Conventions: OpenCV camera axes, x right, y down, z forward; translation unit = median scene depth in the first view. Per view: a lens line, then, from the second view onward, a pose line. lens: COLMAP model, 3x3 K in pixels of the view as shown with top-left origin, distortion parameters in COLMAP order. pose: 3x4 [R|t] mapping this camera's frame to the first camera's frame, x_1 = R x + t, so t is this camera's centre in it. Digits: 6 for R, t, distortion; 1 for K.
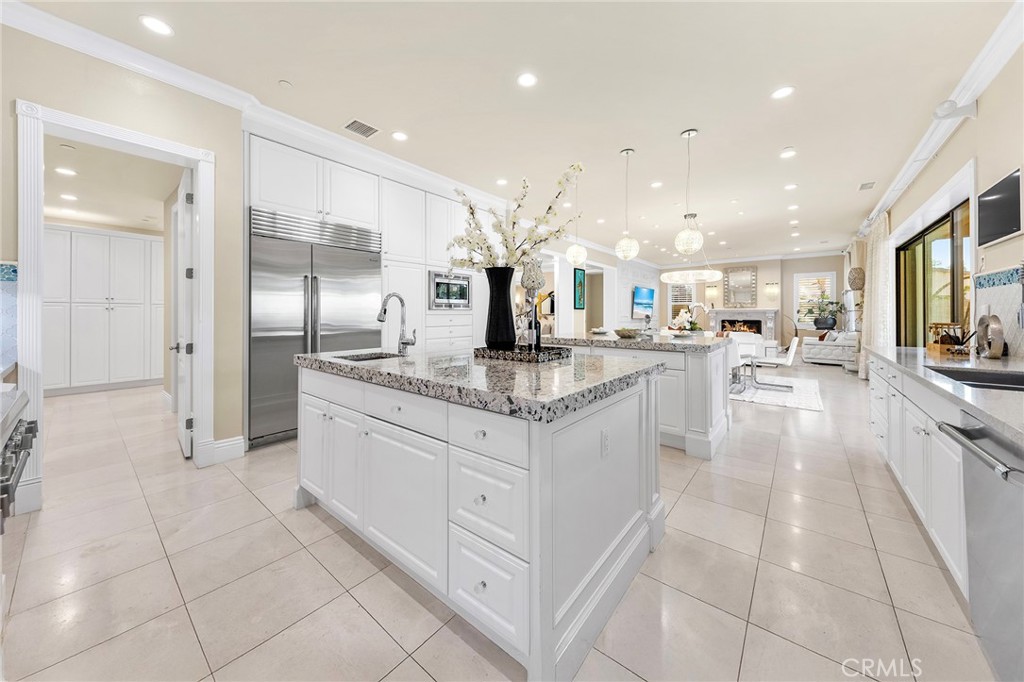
lens RADIAL K [[354.6, 0, 517.9], [0, 354.6, 313.0], [0, 0, 1]] dist [0.013384, -0.000390]
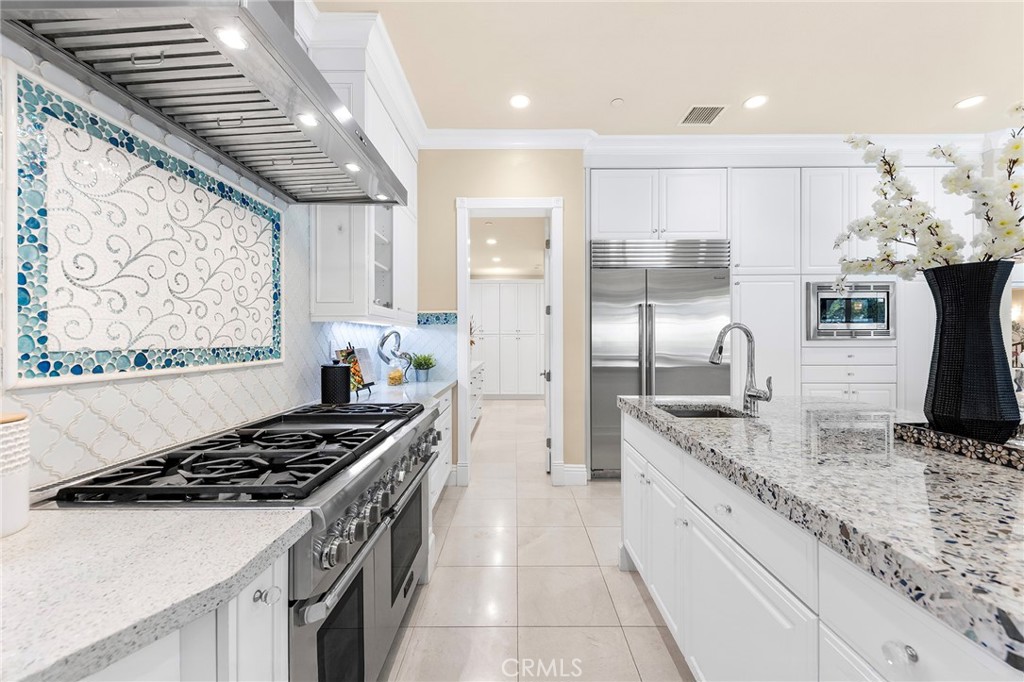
lens RADIAL K [[395.5, 0, 510.3], [0, 395.5, 337.9], [0, 0, 1]] dist [0.002820, -0.002773]
pose [[0.616538, -0.001633, -0.787324, -0.009758], [0.001981, 0.999998, -0.000523, -0.026176], [0.787323, -0.001237, 0.616540, 0.162090]]
